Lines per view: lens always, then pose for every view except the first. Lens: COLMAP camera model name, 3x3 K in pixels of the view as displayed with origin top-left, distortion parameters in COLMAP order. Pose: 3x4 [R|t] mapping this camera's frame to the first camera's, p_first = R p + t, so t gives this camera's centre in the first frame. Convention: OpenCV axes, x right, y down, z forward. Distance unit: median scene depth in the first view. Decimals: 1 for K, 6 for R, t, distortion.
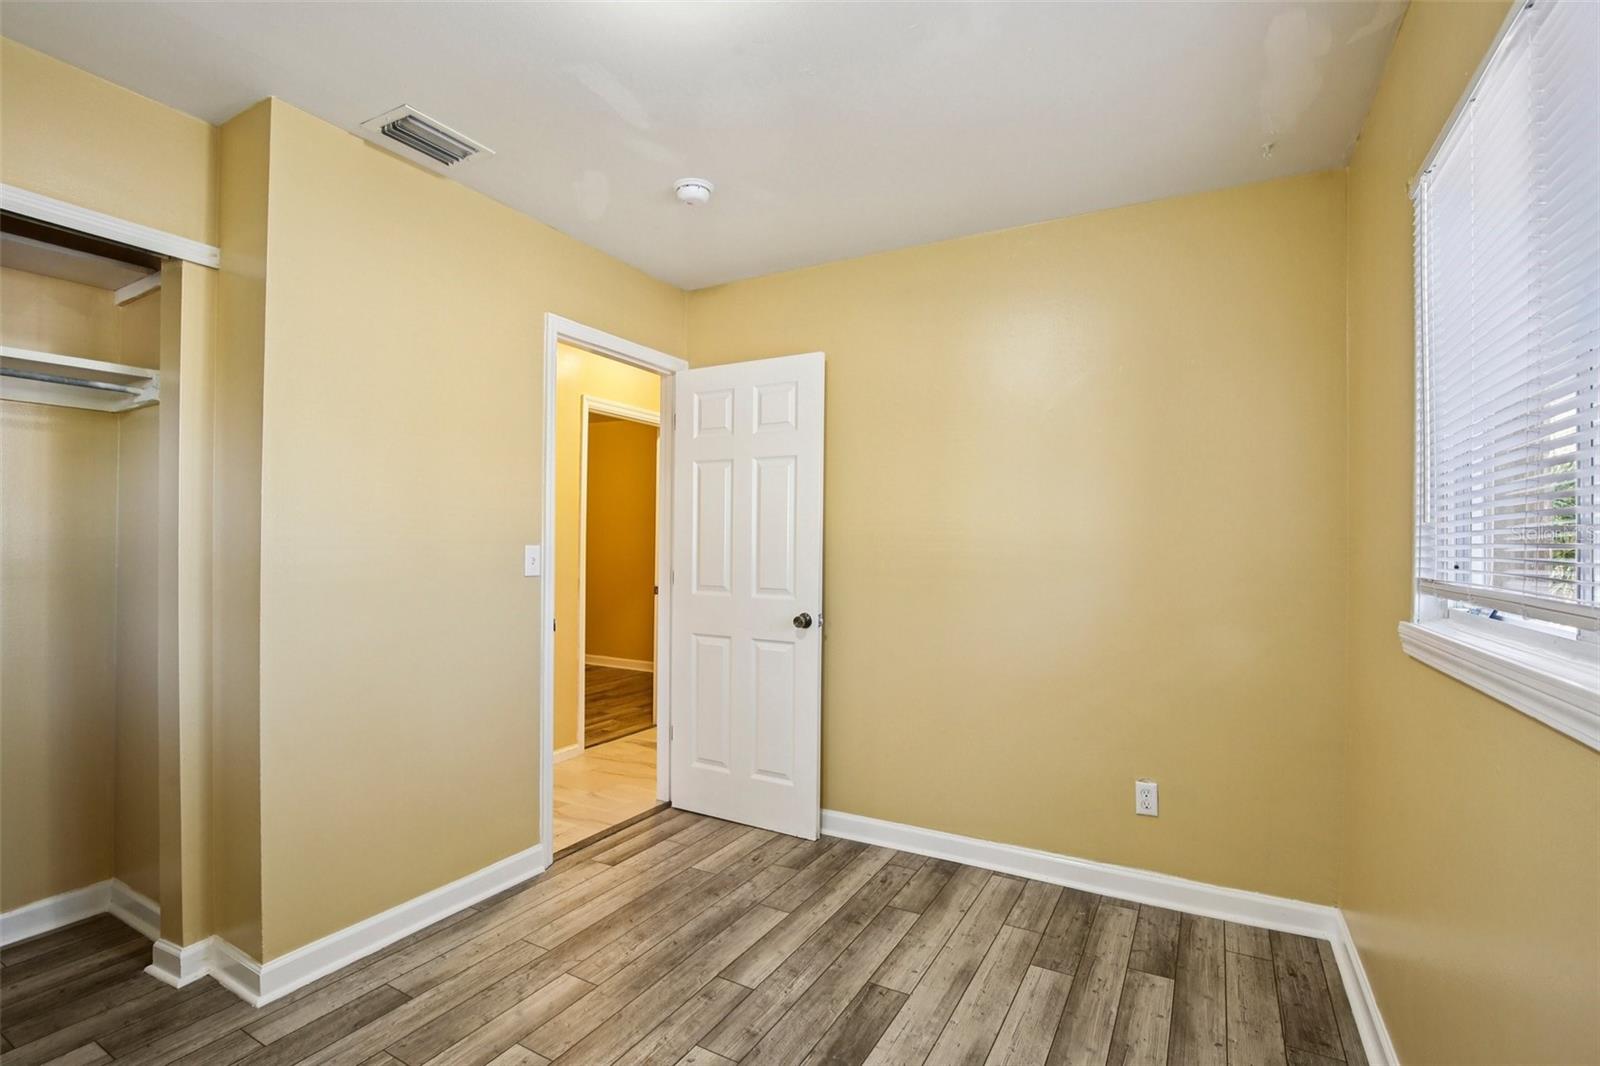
lens RADIAL K [[749.8, 0, 790.2], [0, 749.8, 540.6], [0, 0, 1]] dist [-0.034930, 0.005912]
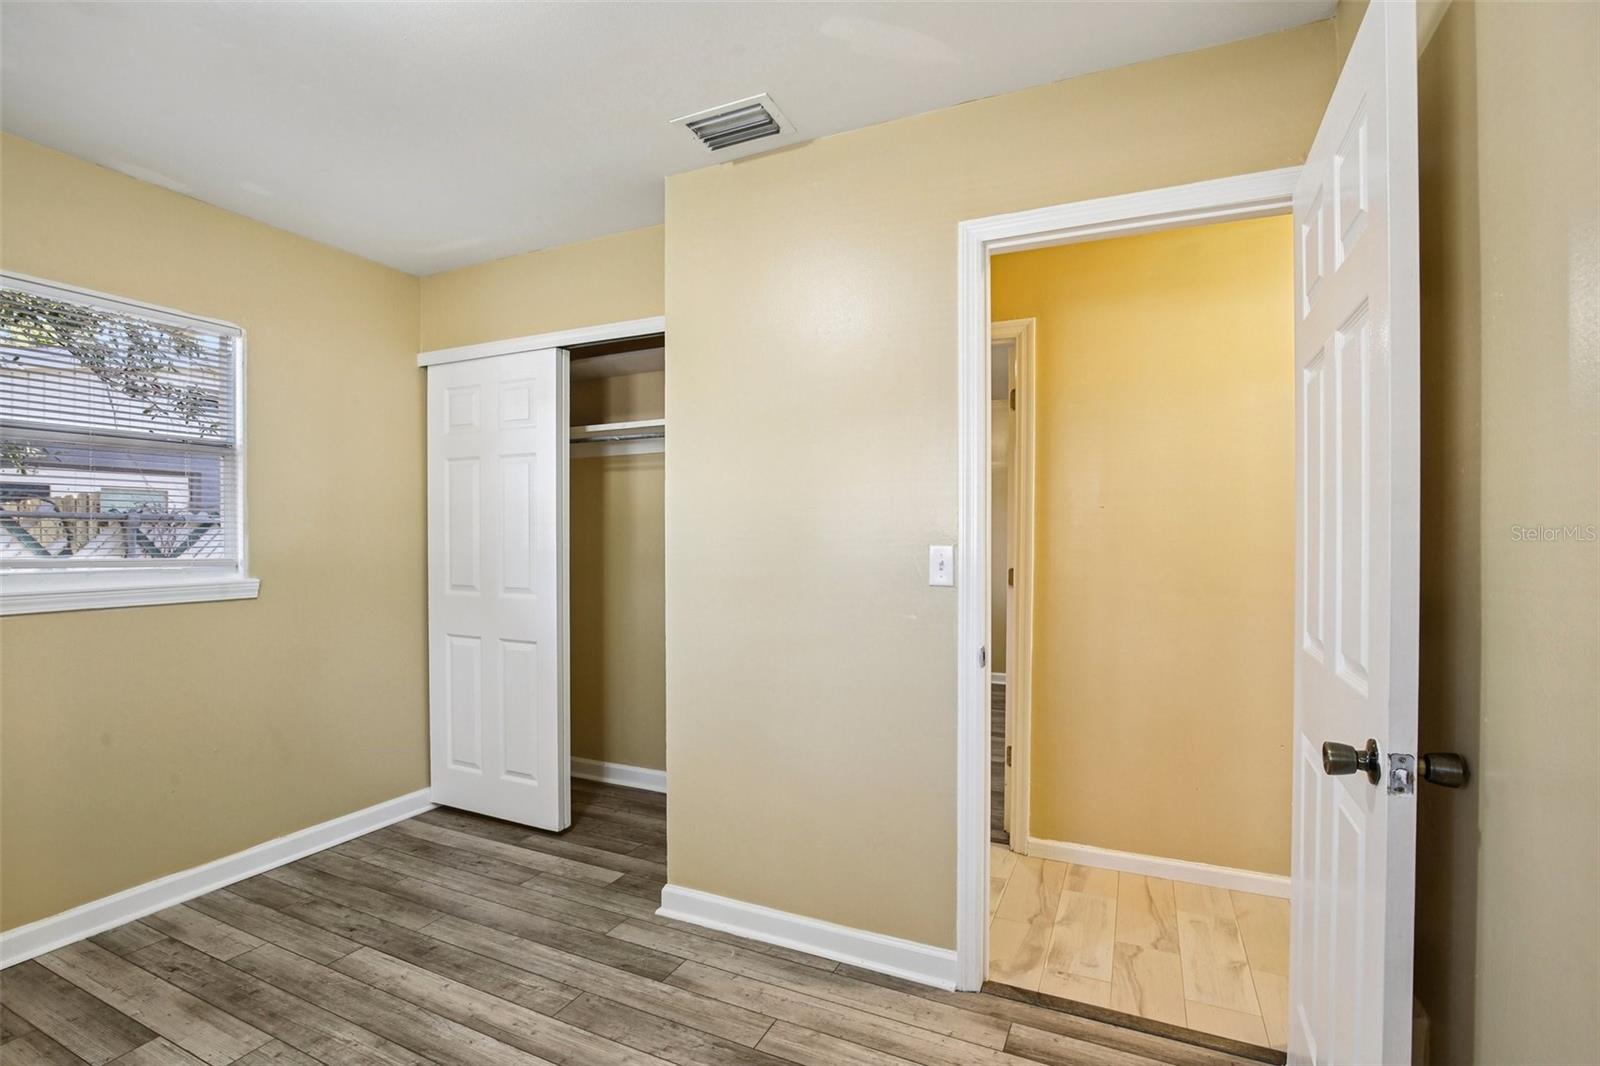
lens RADIAL K [[749.8, 0, 790.2], [0, 749.8, 540.6], [0, 0, 1]] dist [-0.034930, 0.005912]
pose [[0.067209, -0.003023, -0.997734, 0.455215], [0.001955, 0.999994, -0.002898, 0.006260], [0.997737, -0.001756, 0.067215, 0.942564]]
